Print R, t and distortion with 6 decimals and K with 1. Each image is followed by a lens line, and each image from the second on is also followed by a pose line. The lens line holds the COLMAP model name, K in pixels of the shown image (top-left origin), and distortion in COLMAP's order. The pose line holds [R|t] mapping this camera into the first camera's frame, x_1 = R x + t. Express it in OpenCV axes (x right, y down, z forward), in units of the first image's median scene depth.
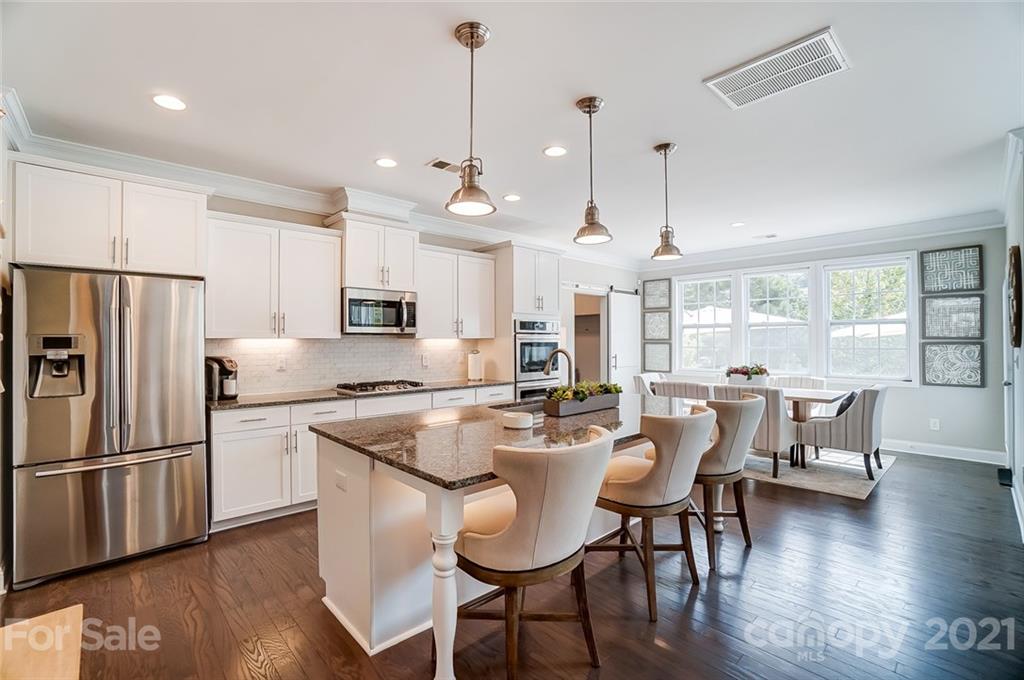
lens RADIAL K [[455.9, 0, 502.4], [0, 455.9, 338.8], [0, 0, 1]] dist [-0.065579, 0.023966]
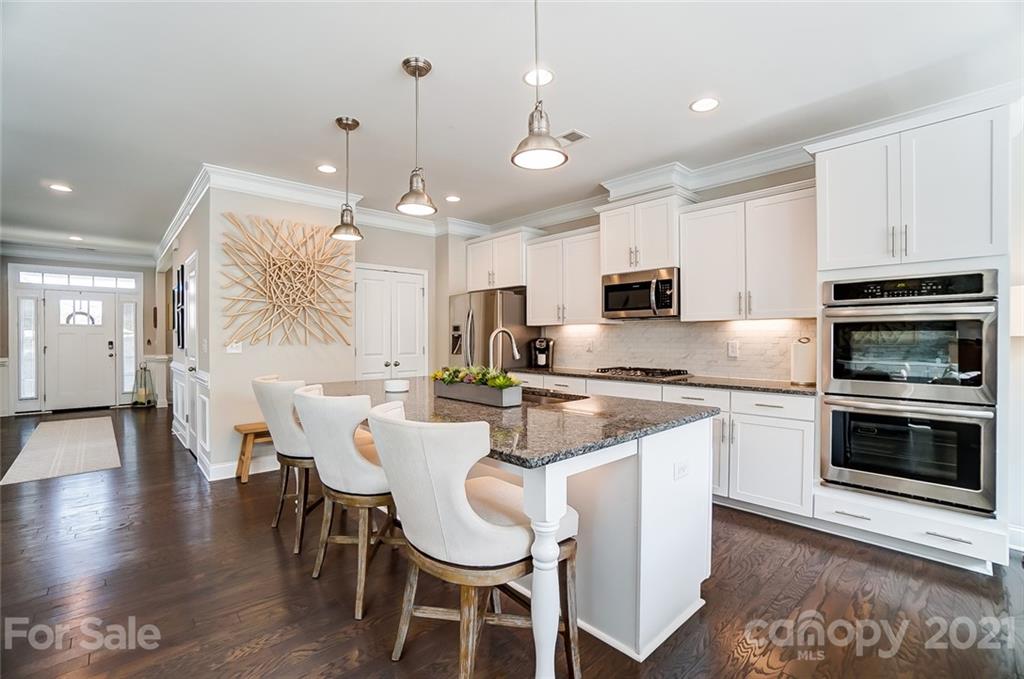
lens RADIAL K [[455.9, 0, 502.4], [0, 455.9, 338.3], [0, 0, 1]] dist [-0.065579, 0.023966]
pose [[-0.003751, 0.007610, -0.999964, 0.573434], [0.005798, 0.999954, 0.007588, 0.019790], [0.999976, -0.005769, -0.003795, 0.600451]]
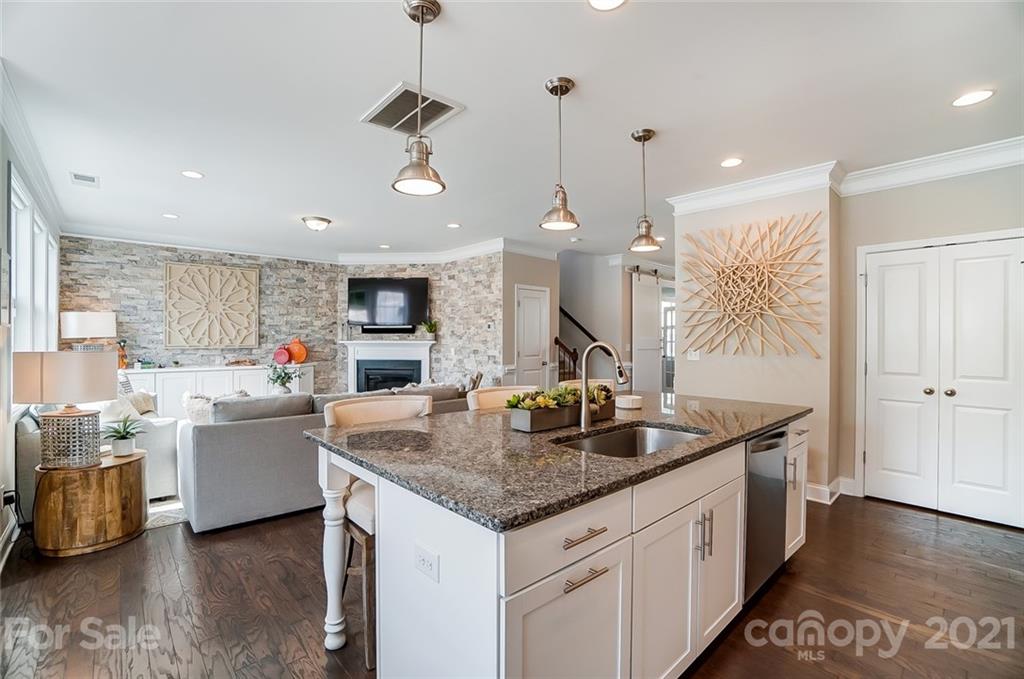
lens RADIAL K [[448.6, 0, 503.9], [0, 448.6, 337.4], [0, 0, 1]] dist [-0.069732, 0.025920]
pose [[-0.999977, 0.001065, 0.006729, 0.153933], [0.001020, 0.999977, -0.006678, 0.010115], [-0.006736, -0.006671, -0.999955, 0.980255]]
